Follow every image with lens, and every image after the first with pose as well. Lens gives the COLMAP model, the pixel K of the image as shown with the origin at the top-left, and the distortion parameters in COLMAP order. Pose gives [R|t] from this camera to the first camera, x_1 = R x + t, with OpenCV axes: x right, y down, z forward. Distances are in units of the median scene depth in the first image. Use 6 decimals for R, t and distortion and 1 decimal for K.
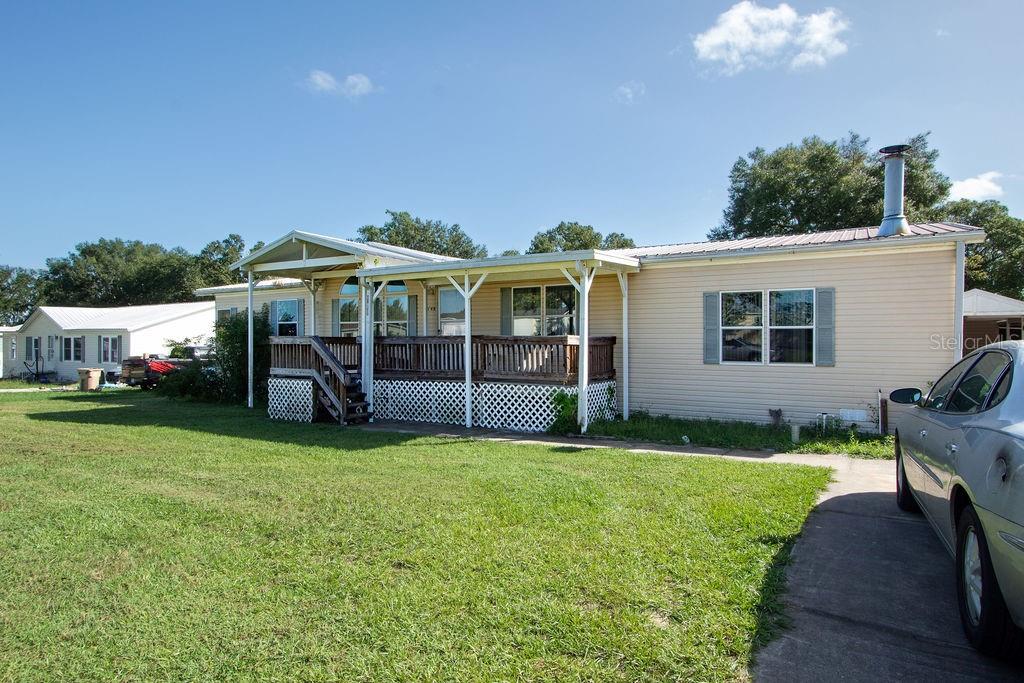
lens RADIAL K [[581.7, 0, 512.0], [0, 581.7, 341.5], [0, 0, 1]] dist [-0.004482, -0.001123]
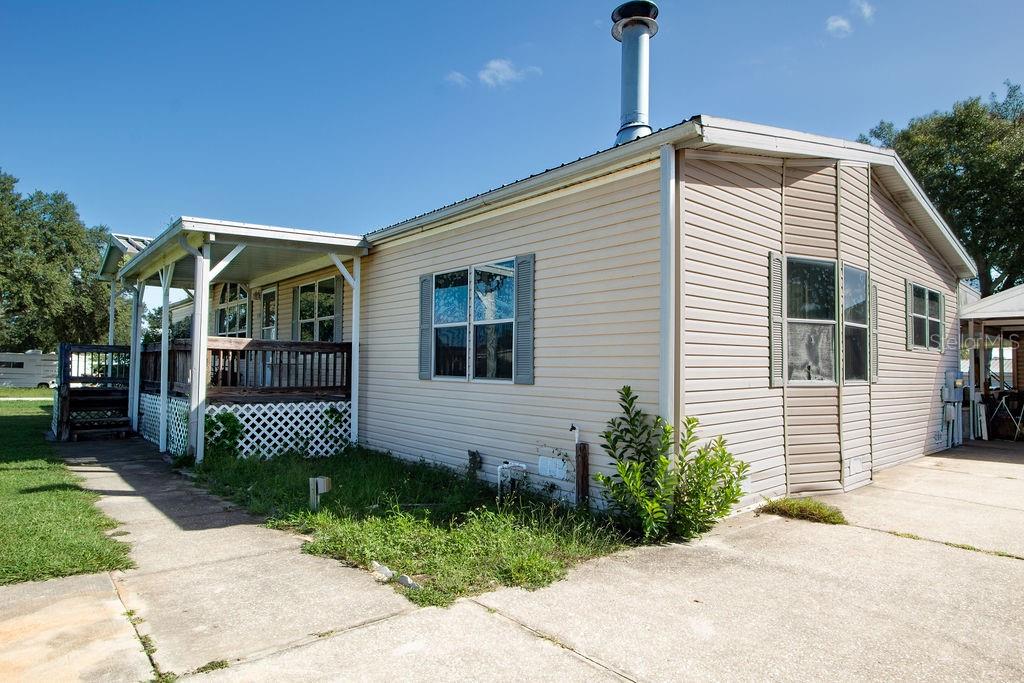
lens RADIAL K [[581.7, 0, 512.0], [0, 581.7, 341.5], [0, 0, 1]] dist [-0.004482, -0.001123]
pose [[0.951403, -0.001514, -0.307943, 0.494585], [-0.013019, 0.998896, -0.045134, 0.017862], [0.307672, 0.046950, 0.950333, 0.290139]]
